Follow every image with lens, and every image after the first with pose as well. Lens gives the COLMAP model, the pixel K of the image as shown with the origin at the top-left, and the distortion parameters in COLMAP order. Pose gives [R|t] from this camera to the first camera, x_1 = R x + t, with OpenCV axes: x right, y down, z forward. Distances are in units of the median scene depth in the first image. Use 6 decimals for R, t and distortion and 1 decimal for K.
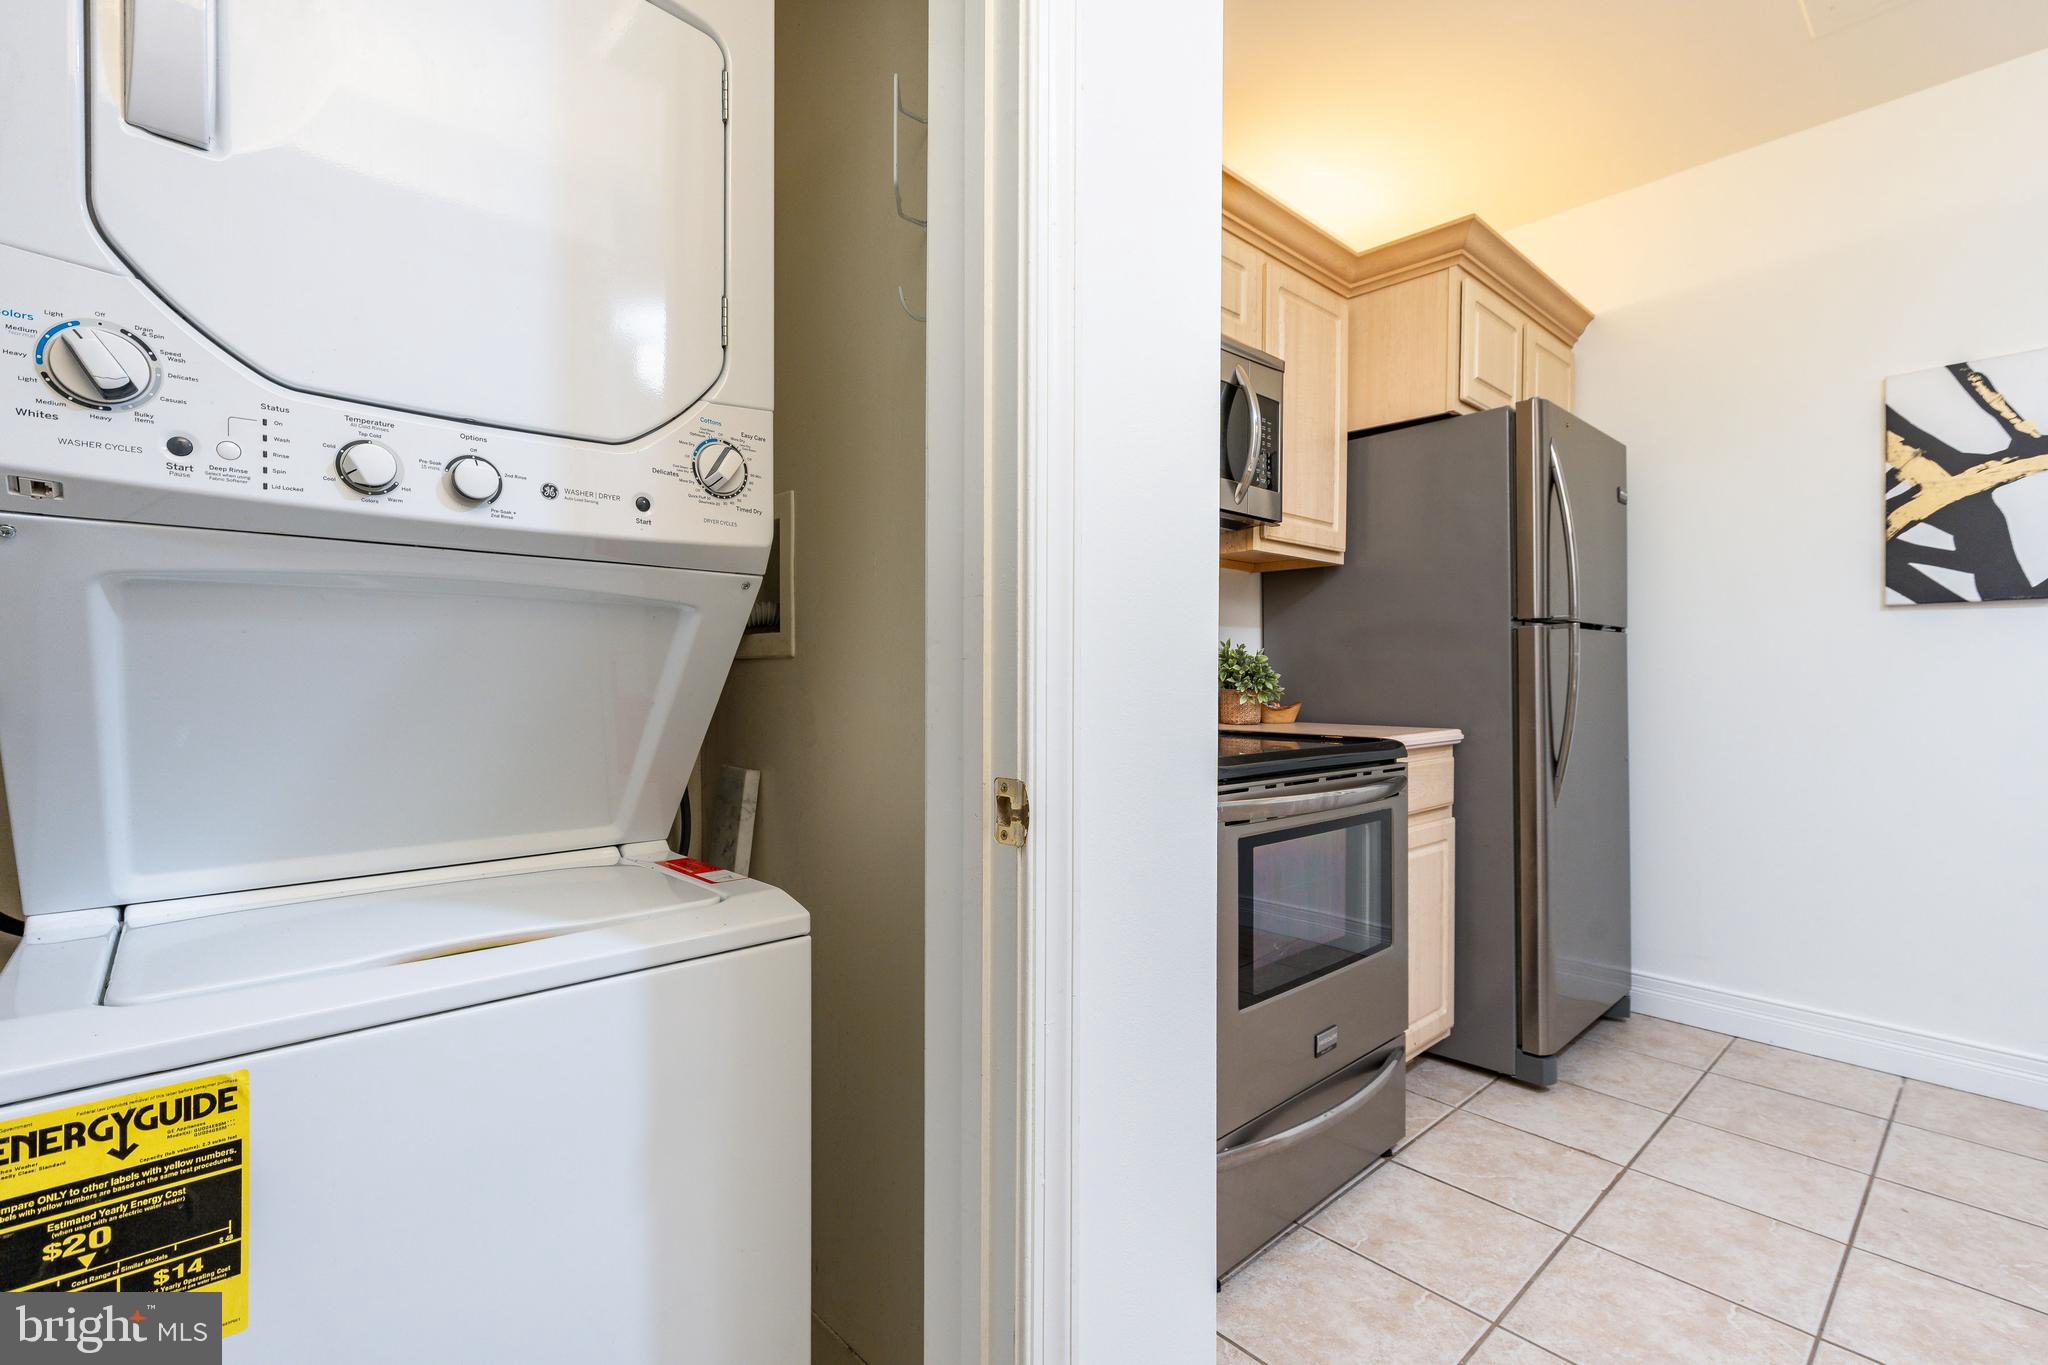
lens RADIAL K [[901.1, 0, 999.6], [0, 901.1, 680.2], [0, 0, 1]] dist [0.001179, 0.000098]
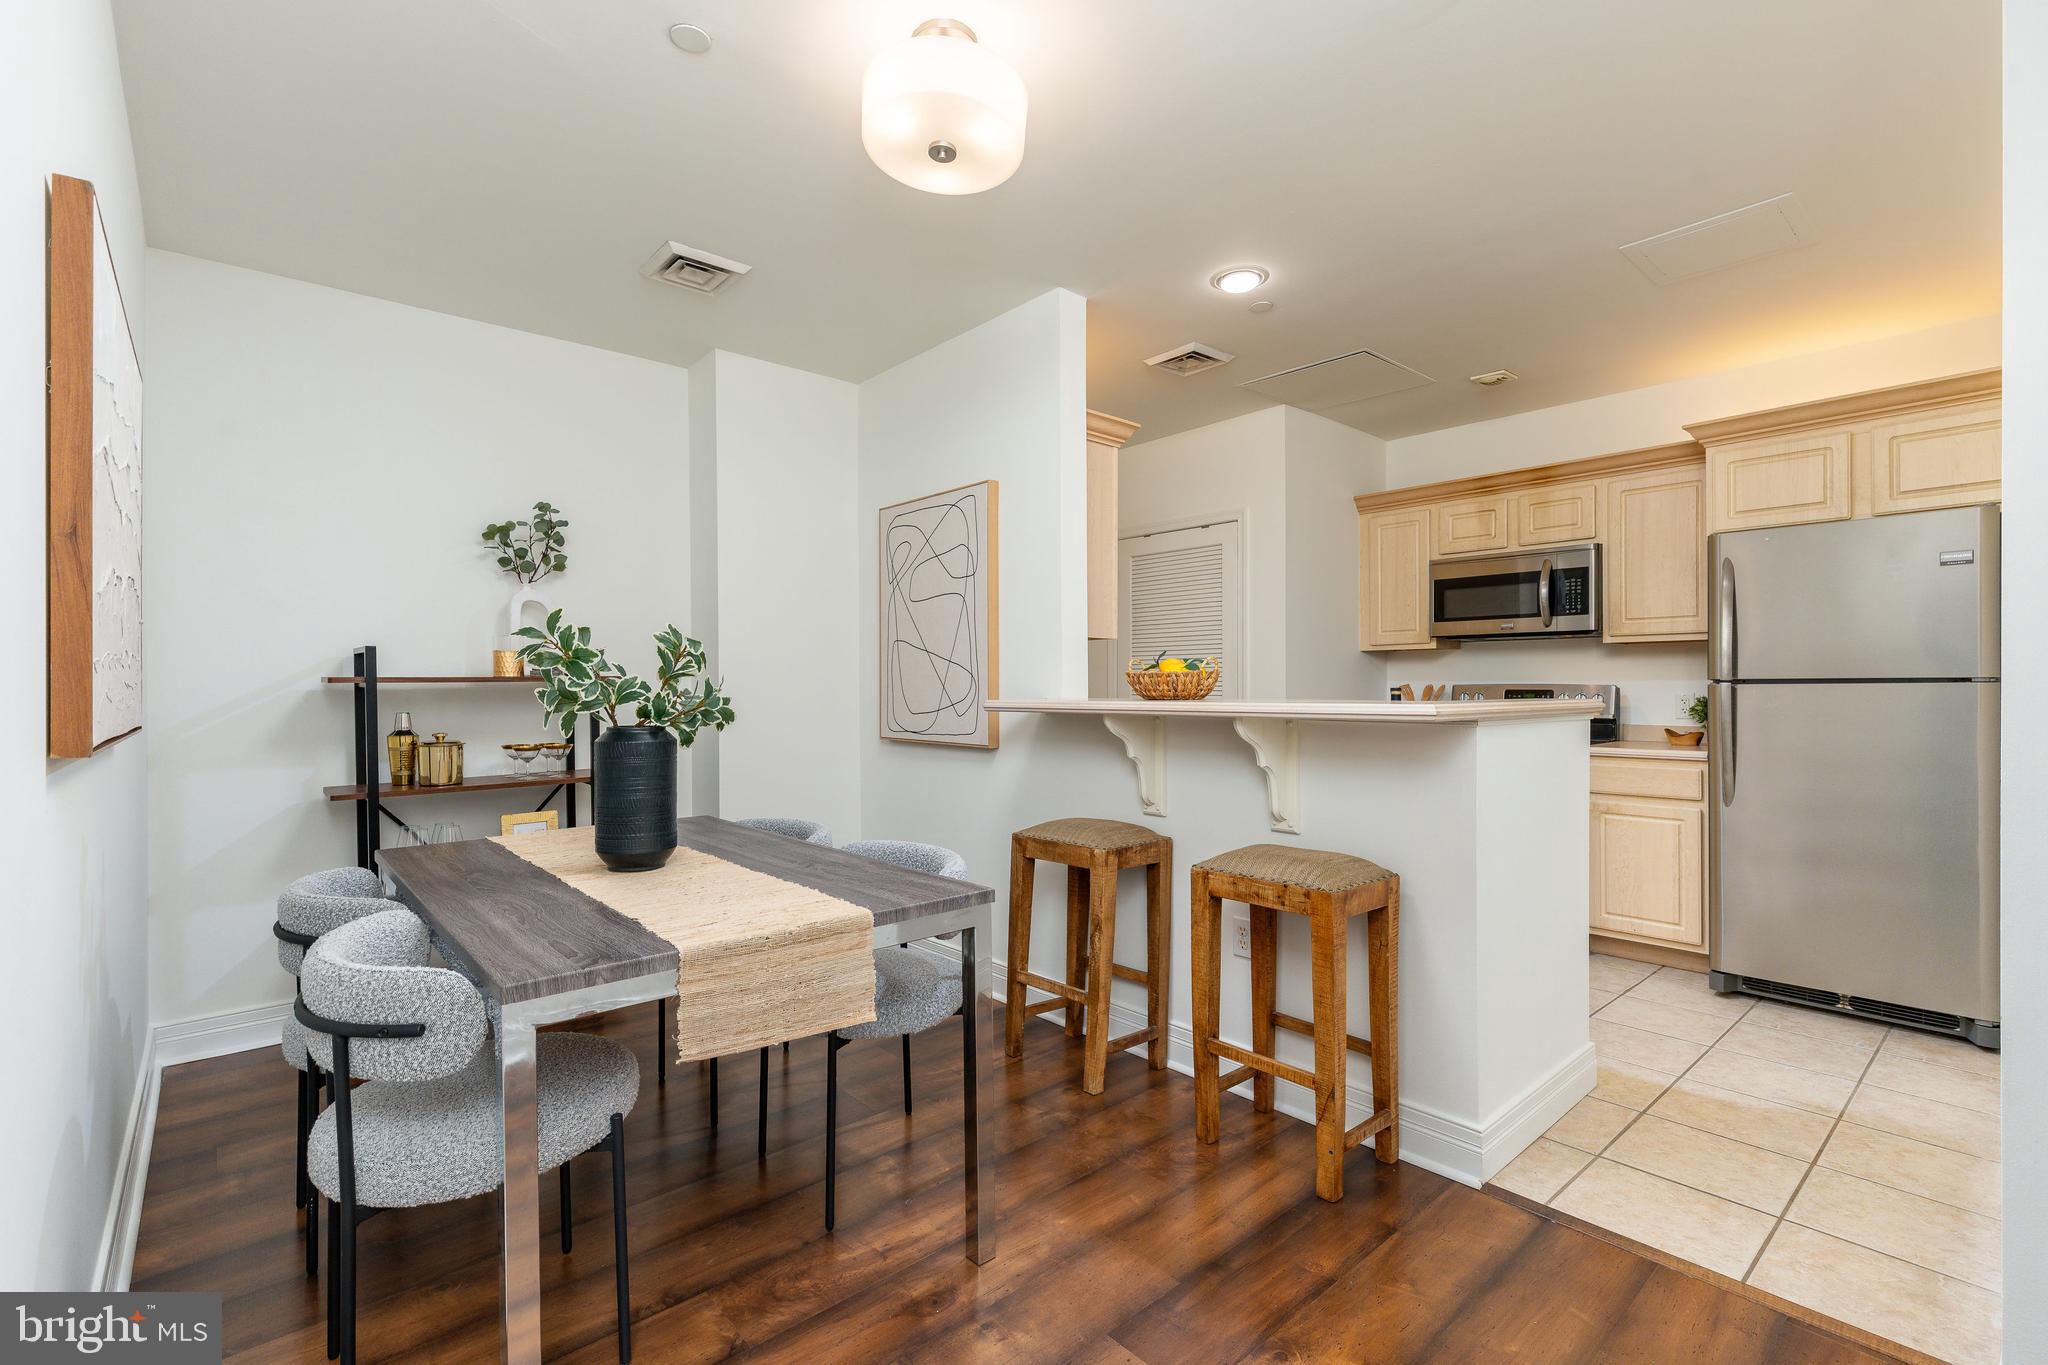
lens RADIAL K [[909.6, 0, 1028.1], [0, 909.6, 685.3], [0, 0, 1]] dist [0.002995, 0.000088]
pose [[-0.000047, -0.003170, -0.999995, 2.088249], [-0.000900, 0.999995, -0.003170, -0.053049], [1.000000, 0.000900, -0.000050, -0.140966]]
